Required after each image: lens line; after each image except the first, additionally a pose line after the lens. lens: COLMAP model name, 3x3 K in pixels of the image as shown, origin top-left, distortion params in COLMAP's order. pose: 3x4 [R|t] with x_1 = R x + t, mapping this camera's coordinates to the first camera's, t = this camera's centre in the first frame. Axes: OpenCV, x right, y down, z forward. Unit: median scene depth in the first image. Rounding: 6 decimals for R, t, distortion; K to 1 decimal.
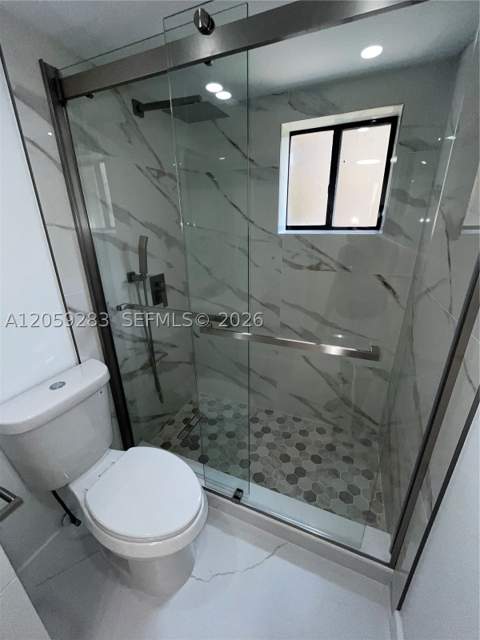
lens RADIAL K [[260.8, 0, 239.8], [0, 260.8, 319.6], [0, 0, 1]] dist [-0.001858, -0.000637]
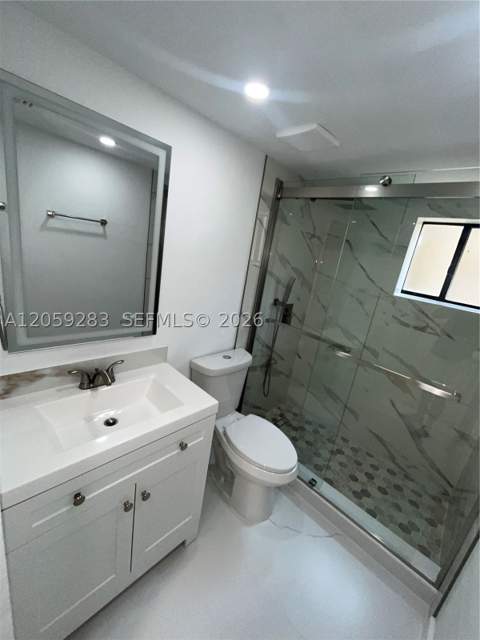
lens RADIAL K [[260.8, 0, 239.8], [0, 260.8, 319.6], [0, 0, 1]] dist [-0.001858, -0.000637]
pose [[0.920449, 0.249711, -0.300698, -0.129630], [-0.282286, 0.956808, -0.069521, 0.079510], [0.270350, 0.148873, 0.951182, -0.376316]]
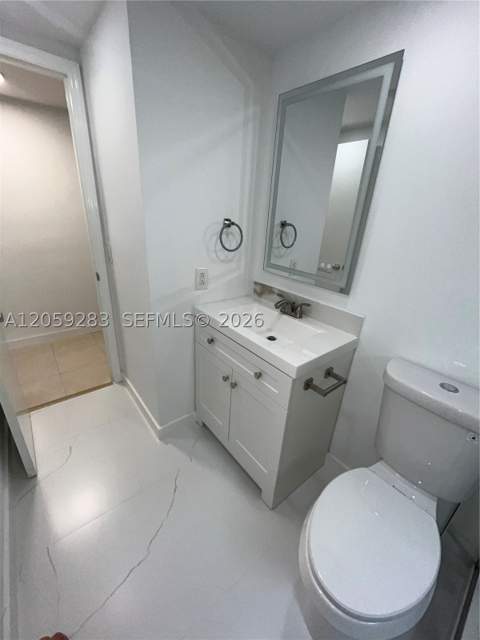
lens RADIAL K [[260.8, 0, 239.8], [0, 260.8, 319.6], [0, 0, 1]] dist [-0.001858, -0.000637]
pose [[-0.466555, 0.326122, -0.822174, 0.178872], [-0.357631, 0.780616, 0.512581, -0.080087], [0.808966, 0.533182, -0.247569, 0.349825]]
